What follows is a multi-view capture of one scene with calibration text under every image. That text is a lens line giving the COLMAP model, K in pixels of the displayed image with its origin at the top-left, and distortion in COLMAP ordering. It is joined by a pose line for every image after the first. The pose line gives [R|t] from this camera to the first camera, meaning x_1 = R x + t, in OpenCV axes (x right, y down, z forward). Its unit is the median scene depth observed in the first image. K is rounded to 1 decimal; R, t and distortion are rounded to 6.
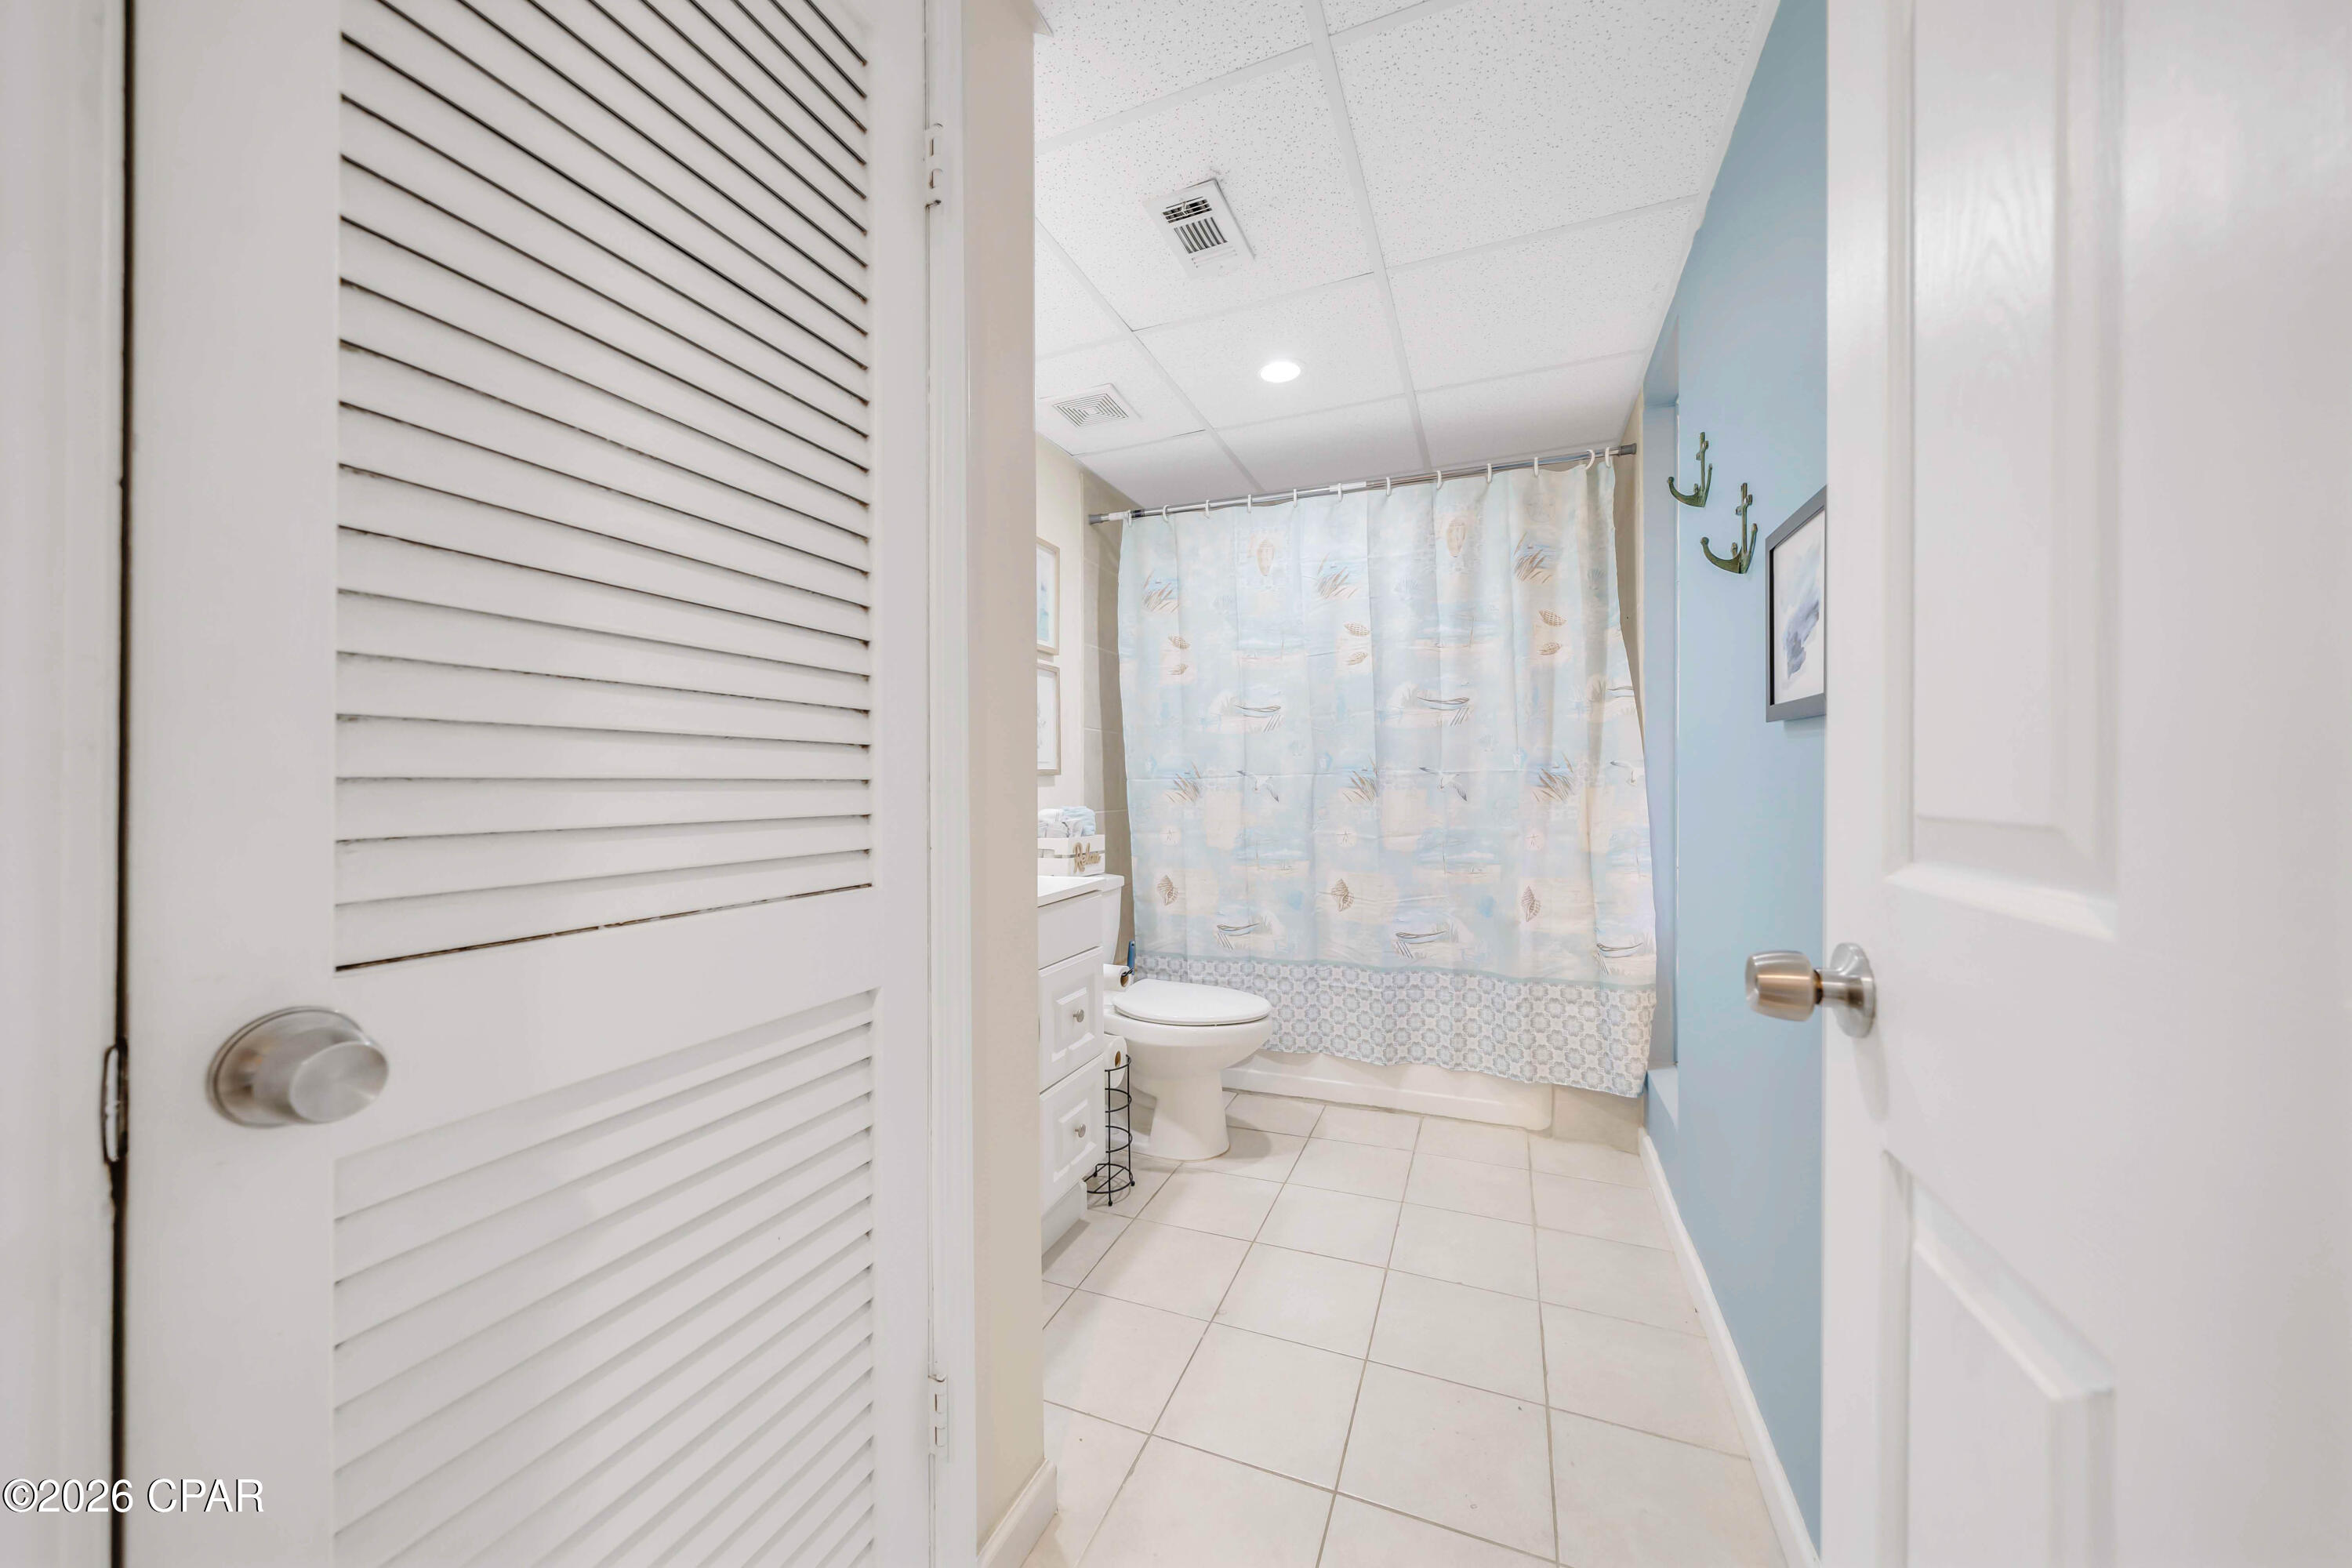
lens RADIAL K [[863.0, 0, 1163.5], [0, 863.0, 803.7], [0, 0, 1]] dist [-0.017047, -0.000451]
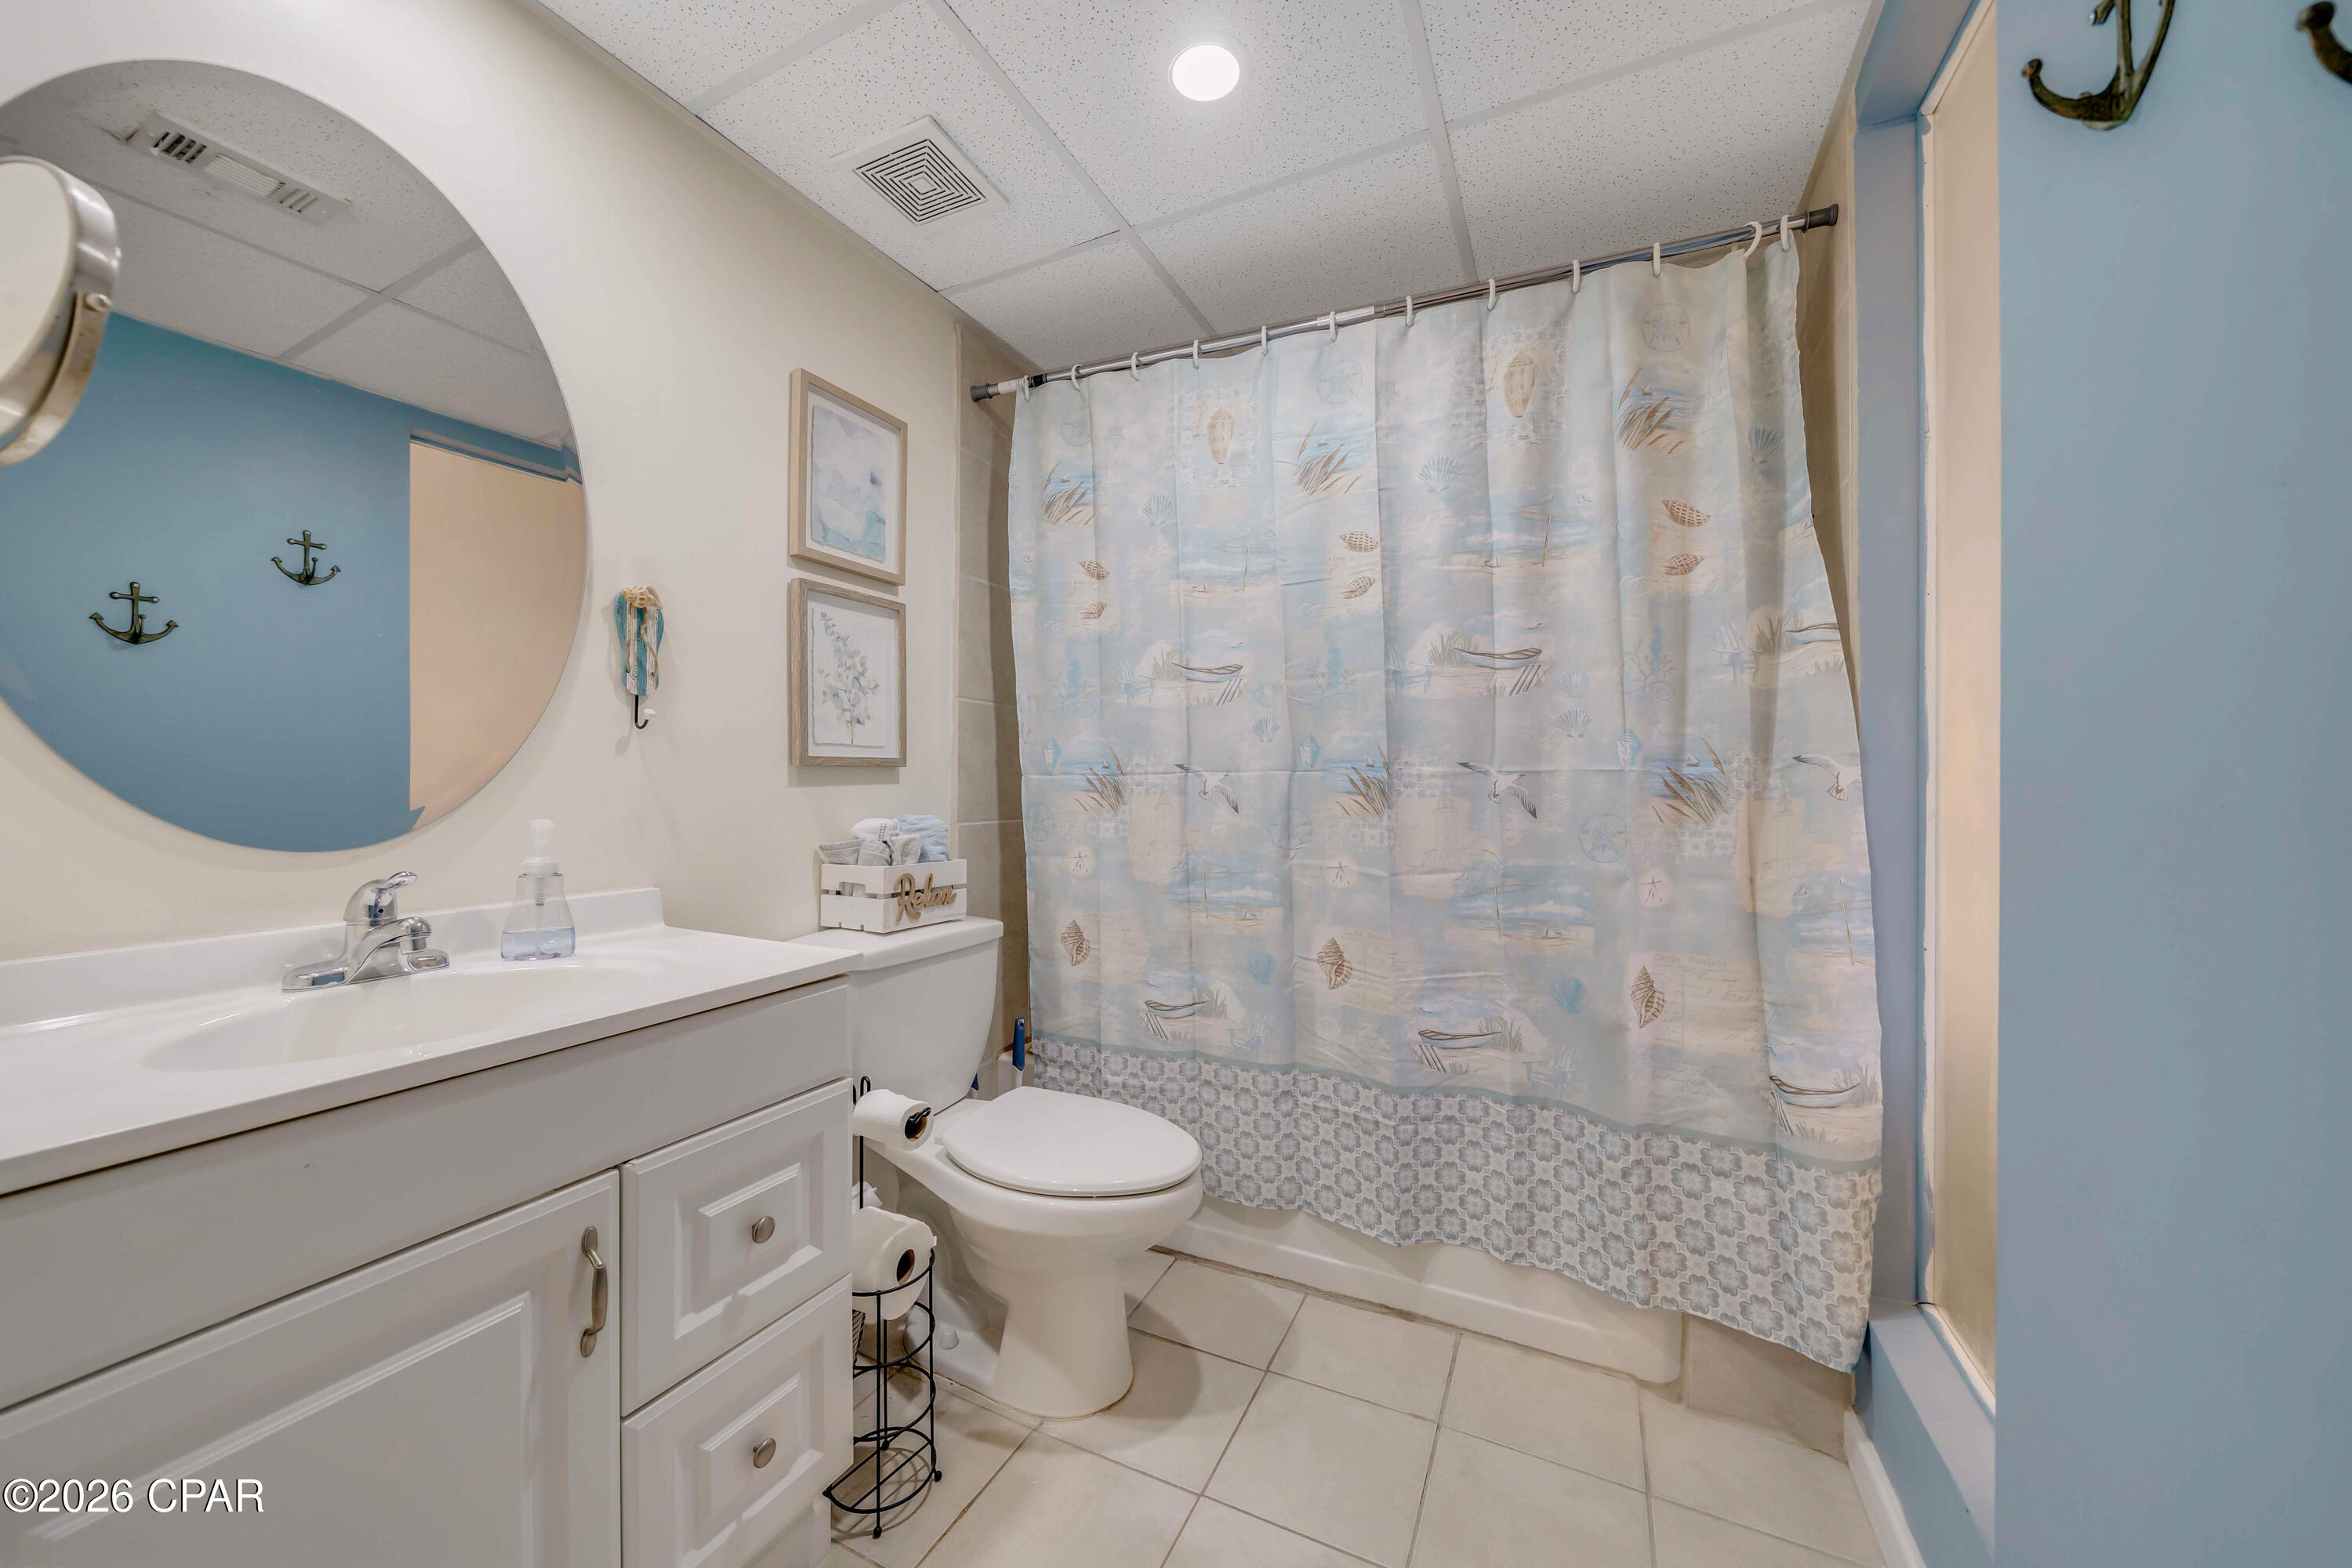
lens RADIAL K [[863.0, 0, 1178.5], [0, 863.0, 772.8], [0, 0, 1]] dist [-0.017047, -0.000451]
pose [[0.998126, 0.015399, -0.059217, 0.136903], [-0.017416, 0.999280, -0.033701, -0.010843], [0.058655, 0.034669, 0.997676, 0.383461]]
